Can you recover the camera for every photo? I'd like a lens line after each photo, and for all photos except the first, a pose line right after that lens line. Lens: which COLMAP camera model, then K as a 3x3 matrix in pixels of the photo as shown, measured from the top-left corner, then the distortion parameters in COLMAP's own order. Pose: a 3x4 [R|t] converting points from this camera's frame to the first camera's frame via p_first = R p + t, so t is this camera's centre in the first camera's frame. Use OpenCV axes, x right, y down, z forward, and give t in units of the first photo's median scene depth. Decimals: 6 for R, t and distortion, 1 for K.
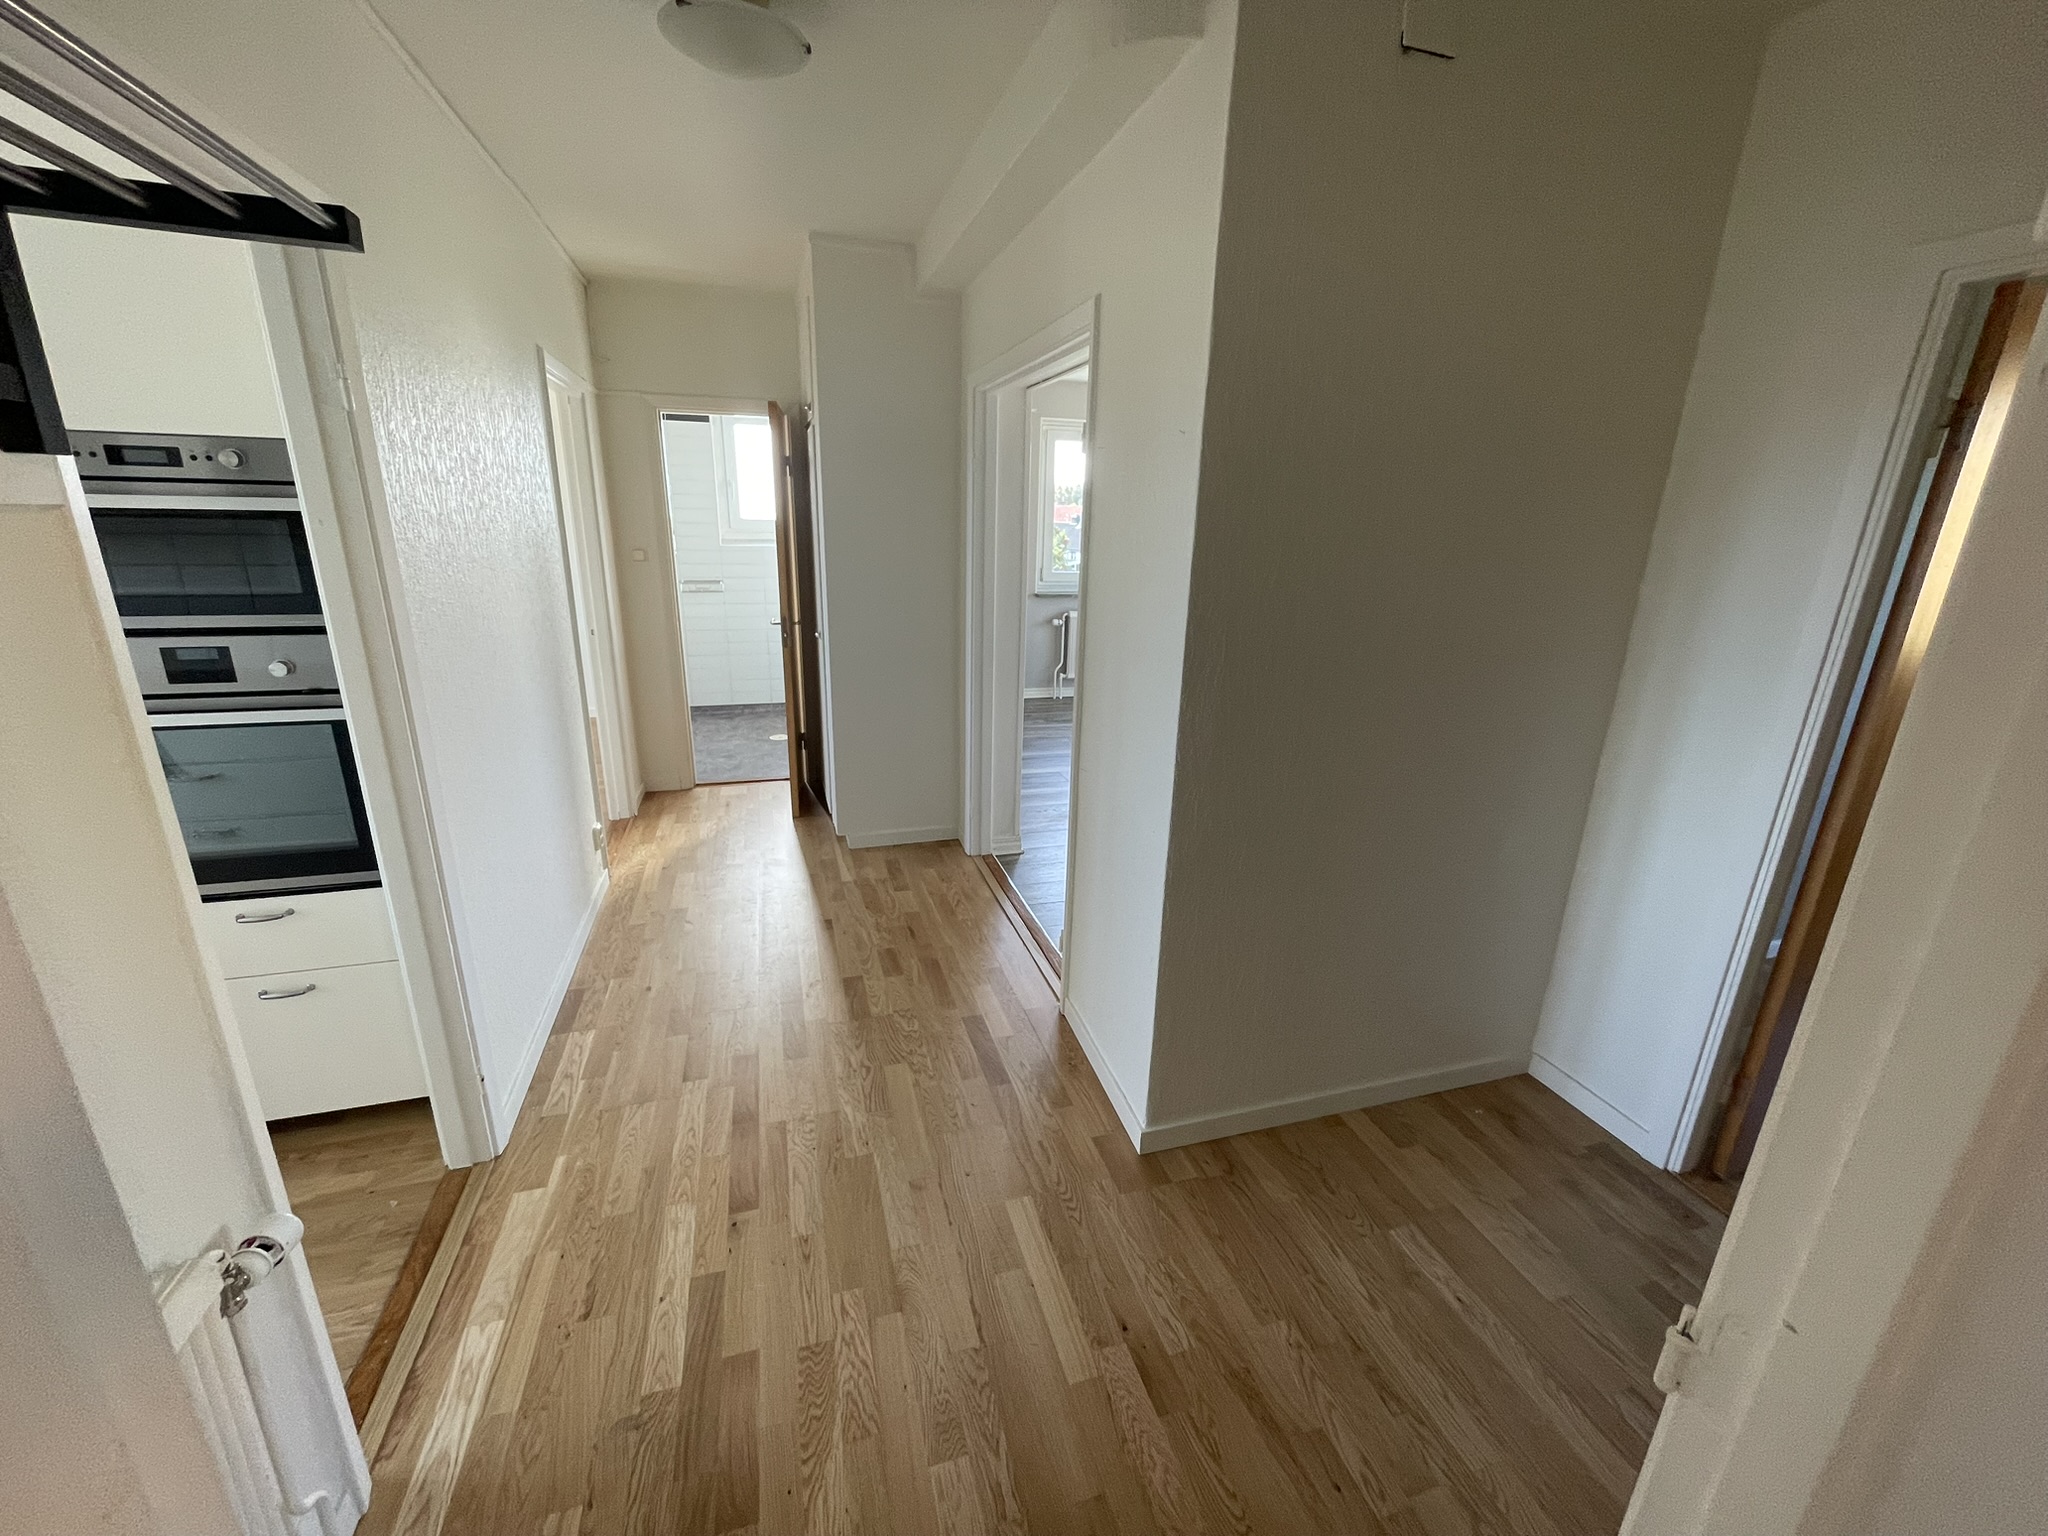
lens RADIAL K [[830.1, 0, 1029.1], [0, 830.1, 764.7], [0, 0, 1]] dist [0.000473, -0.000430]
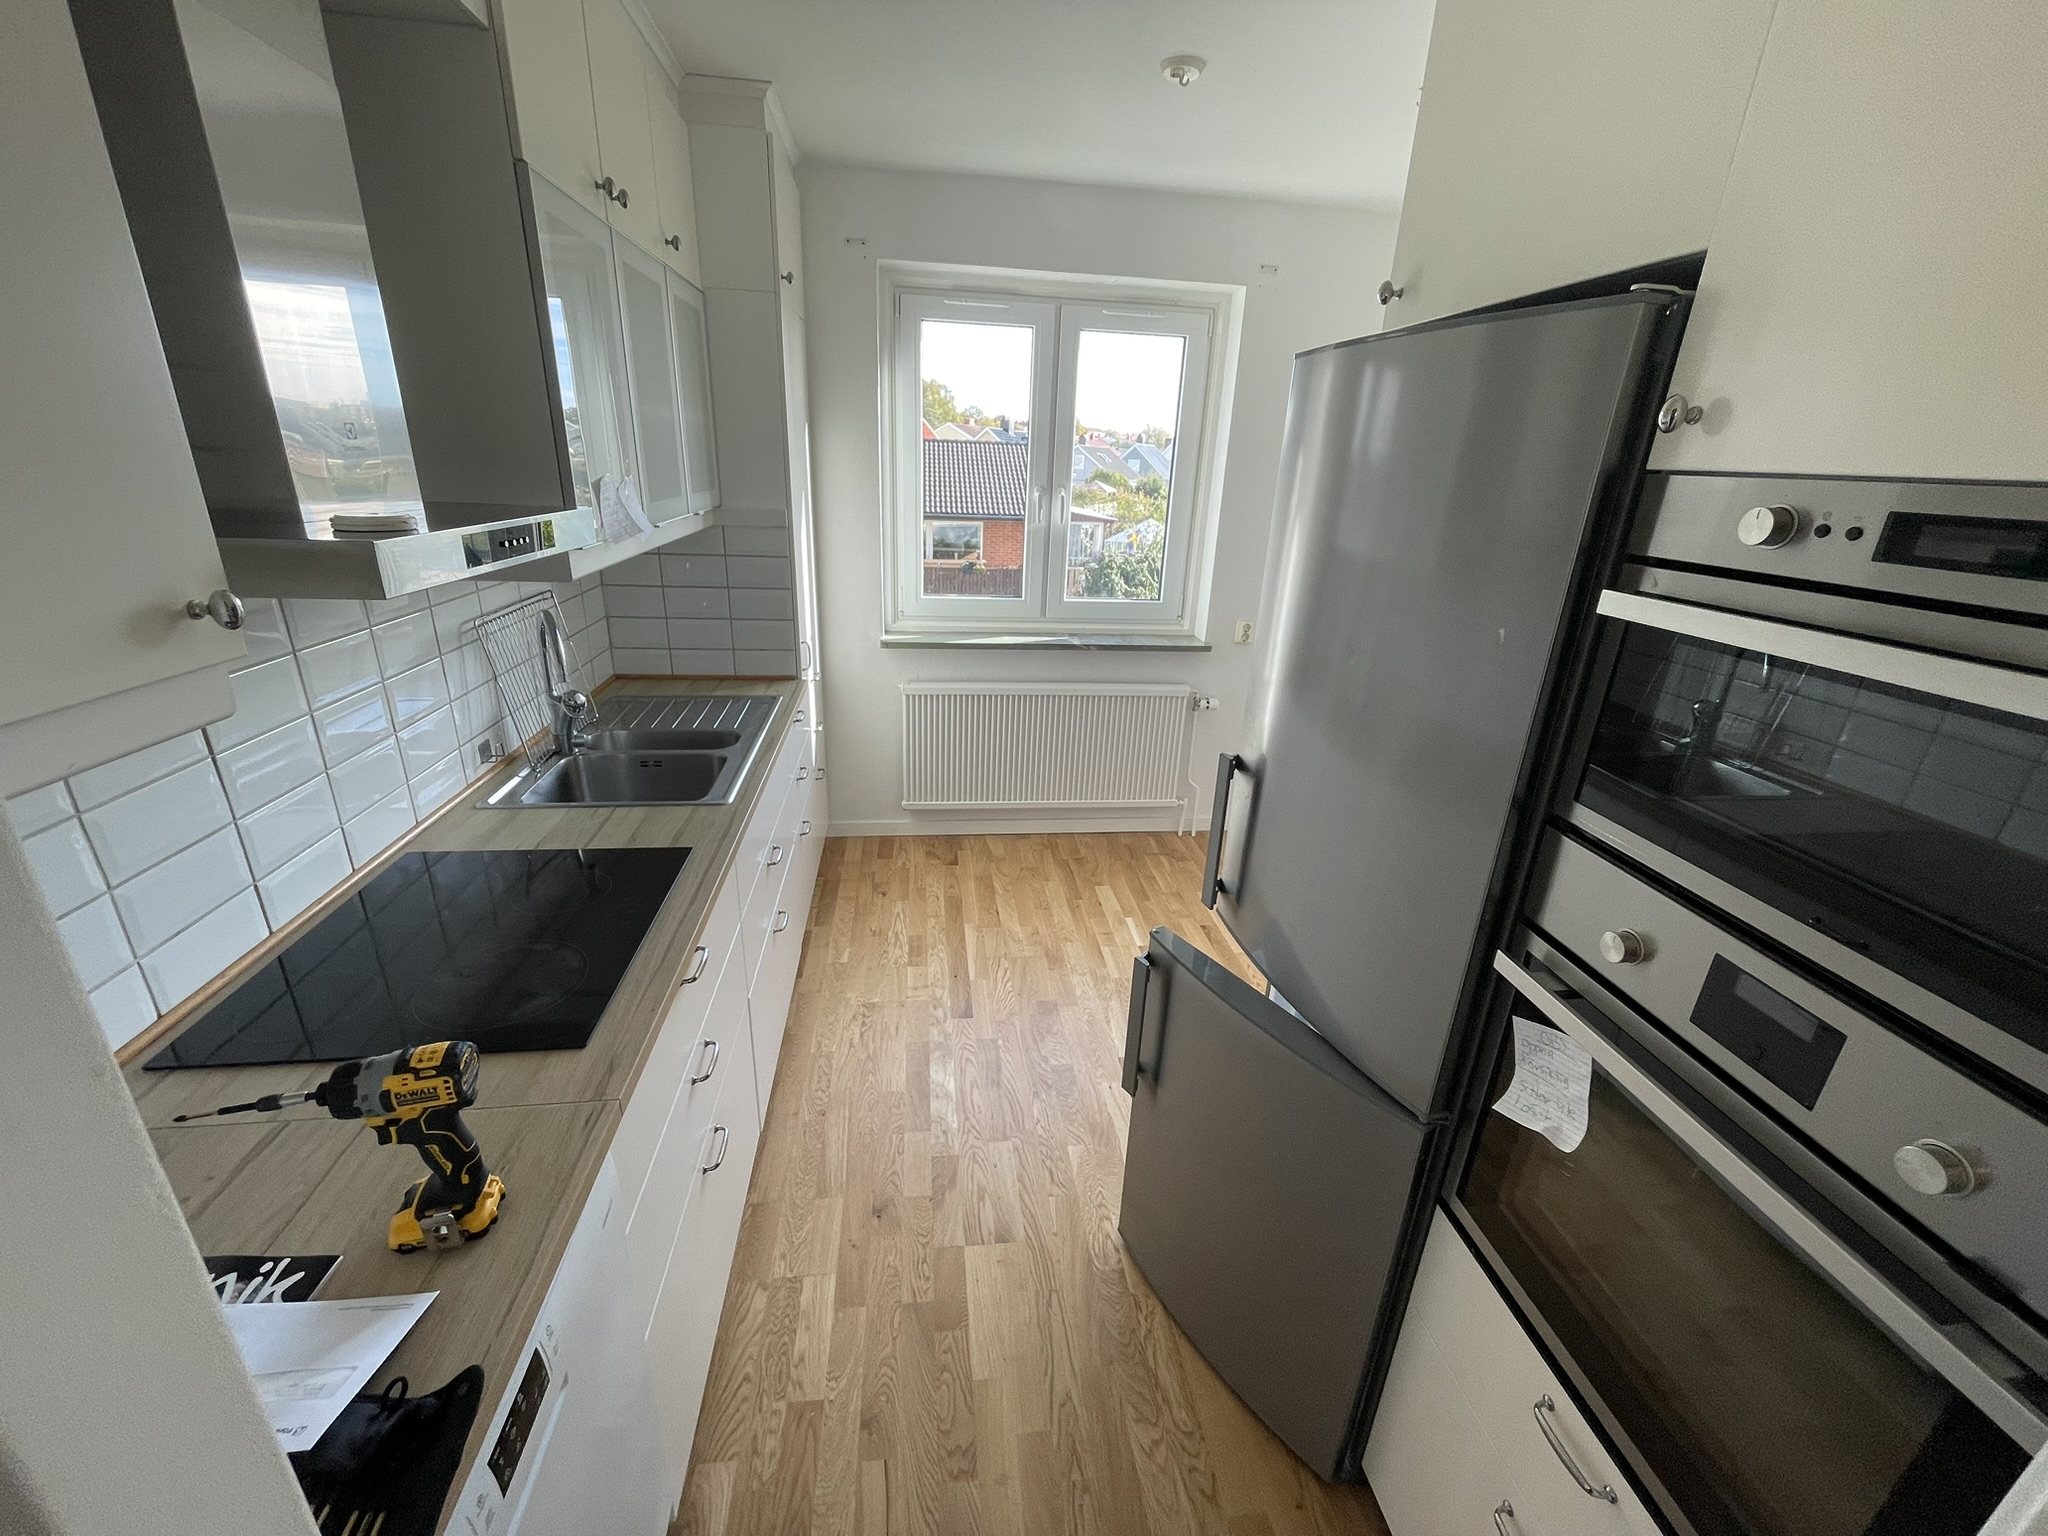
lens RADIAL K [[830.1, 0, 1035.0], [0, 830.1, 765.9], [0, 0, 1]] dist [0.000473, -0.000430]
pose [[-0.163085, 0.320808, -0.932998, -0.595735], [-0.331560, 0.872839, 0.358078, -0.264704], [0.929231, 0.367742, -0.035980, 0.629700]]
